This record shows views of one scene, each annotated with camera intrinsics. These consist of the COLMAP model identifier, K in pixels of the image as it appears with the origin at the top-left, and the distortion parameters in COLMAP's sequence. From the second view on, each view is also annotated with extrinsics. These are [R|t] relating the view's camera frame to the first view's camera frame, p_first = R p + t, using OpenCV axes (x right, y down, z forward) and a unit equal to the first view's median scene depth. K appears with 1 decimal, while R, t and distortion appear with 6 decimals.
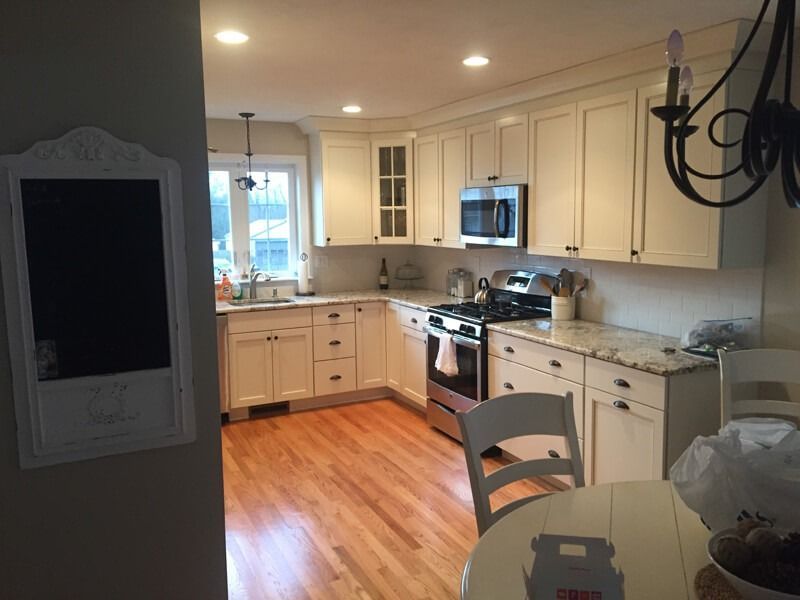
lens RADIAL K [[664.2, 0, 398.4], [0, 664.2, 296.4], [0, 0, 1]] dist [0.059688, -0.018998]
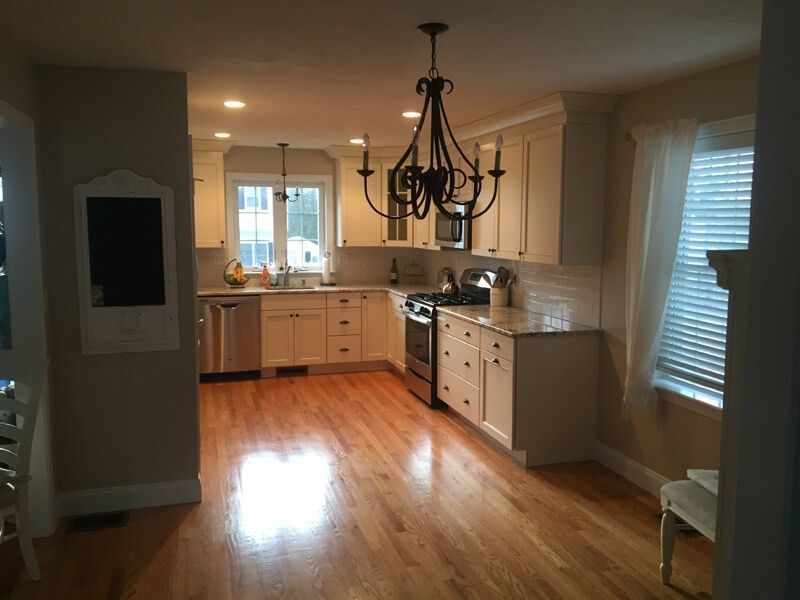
lens RADIAL K [[664.2, 0, 402.1], [0, 664.2, 301.3], [0, 0, 1]] dist [0.059688, -0.018998]
pose [[0.987519, 0.037803, -0.152897, 0.223952], [-0.038914, 0.999233, -0.004279, 0.033087], [0.152618, 0.010176, 0.988233, -0.263775]]
